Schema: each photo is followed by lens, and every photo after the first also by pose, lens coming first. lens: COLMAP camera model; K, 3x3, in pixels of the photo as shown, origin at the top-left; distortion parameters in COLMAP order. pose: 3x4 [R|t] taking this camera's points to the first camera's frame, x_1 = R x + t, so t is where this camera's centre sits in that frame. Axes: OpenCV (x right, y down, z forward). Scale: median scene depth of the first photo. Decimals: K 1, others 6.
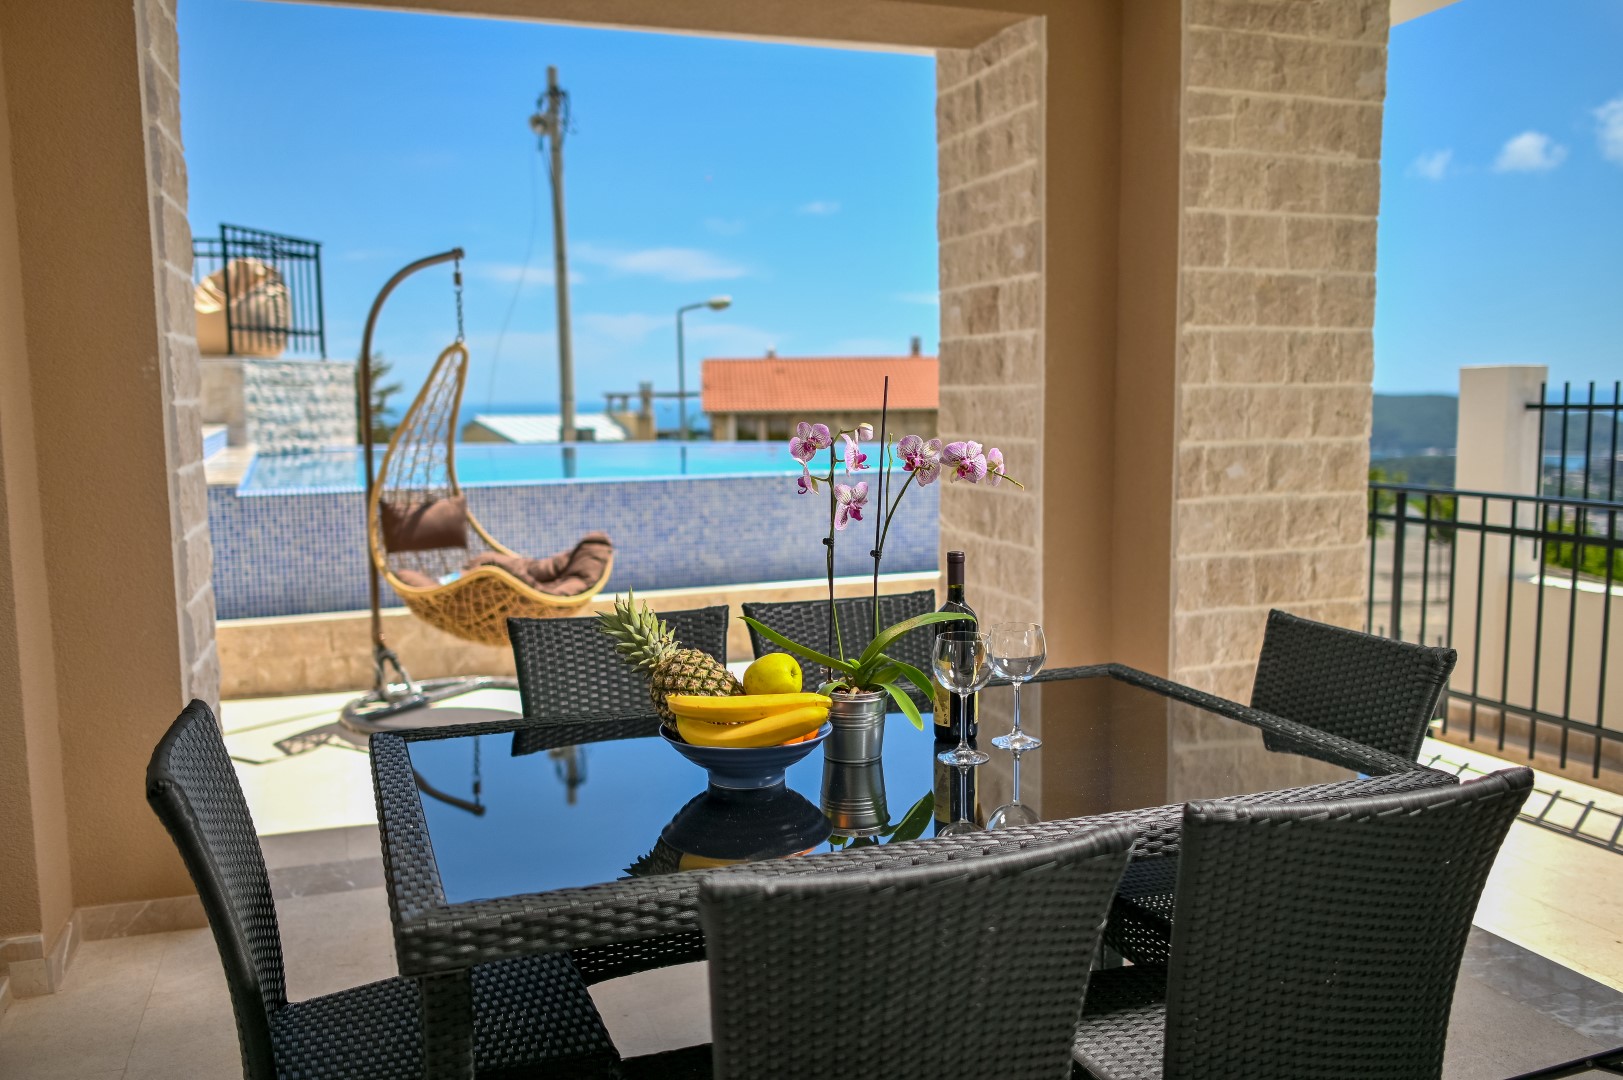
lens RADIAL K [[1341.3, 0, 811.5], [0, 1341.3, 540.0], [0, 0, 1]] dist [0.009159, -0.002763]
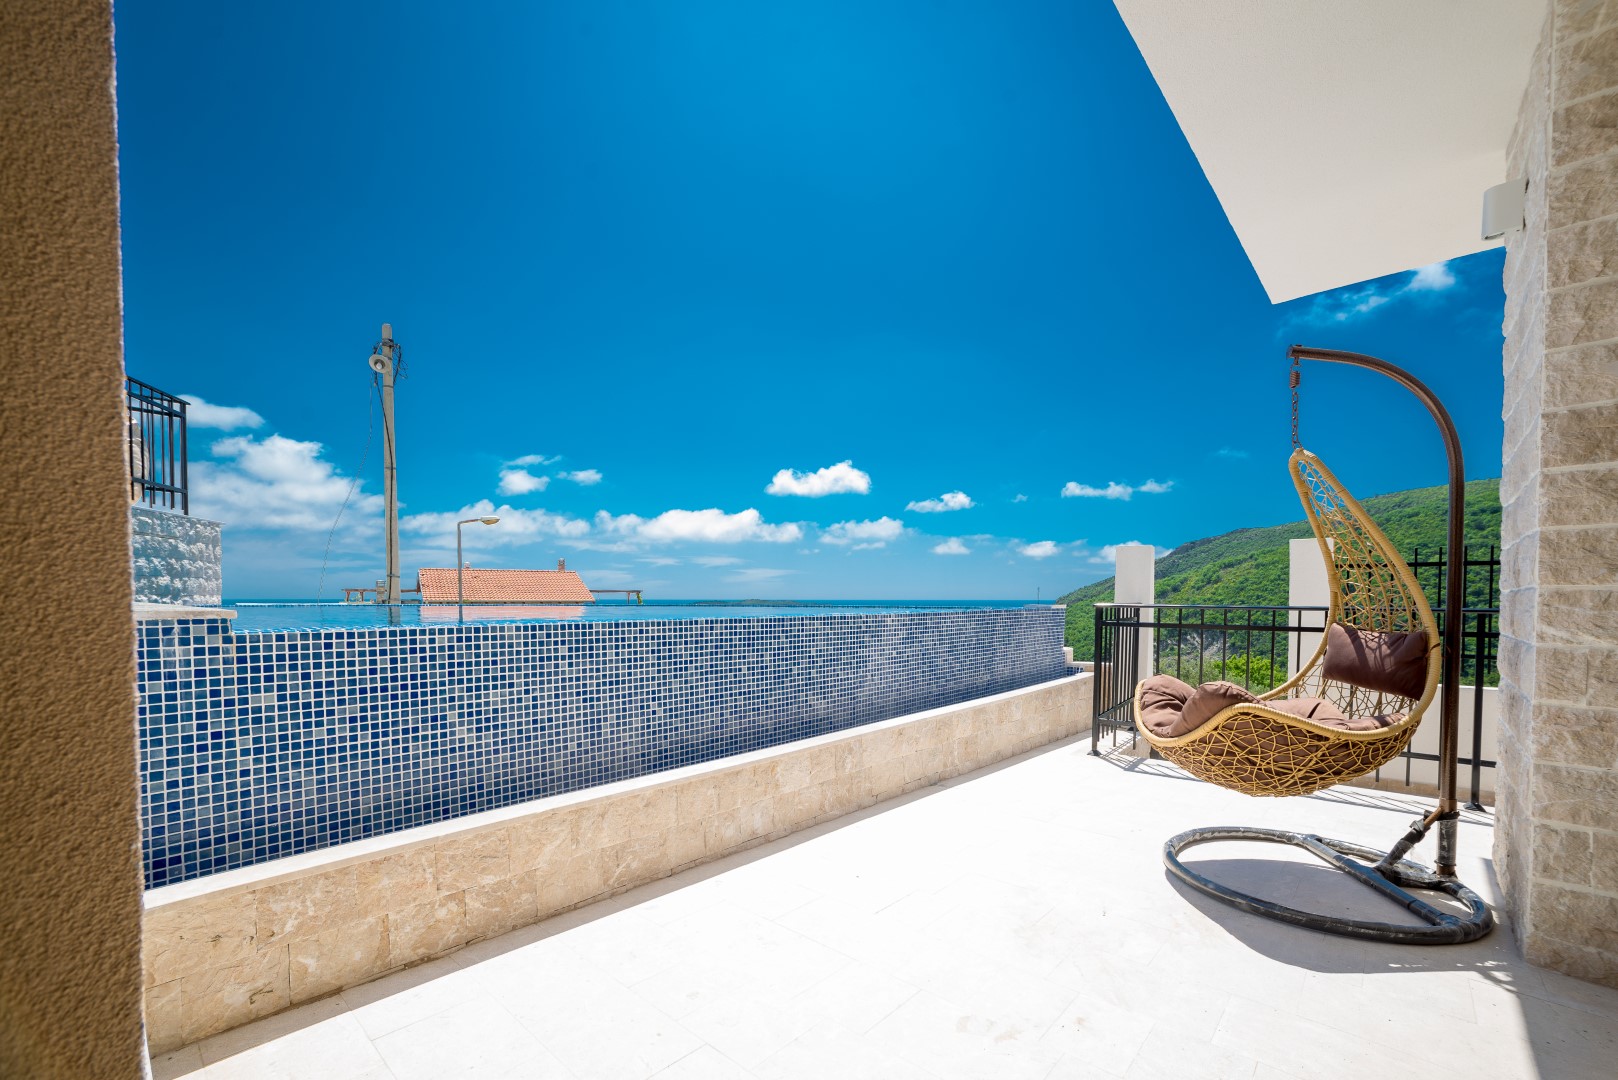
lens RADIAL K [[669.0, 0, 826.6], [0, 669.0, 620.4], [0, 0, 1]] dist [-0.044105, 0.022732]
pose [[0.873973, 0.003558, 0.485961, -0.309251], [0.034467, 0.997001, -0.069288, -0.010024], [-0.484750, 0.077305, 0.871230, 0.578074]]
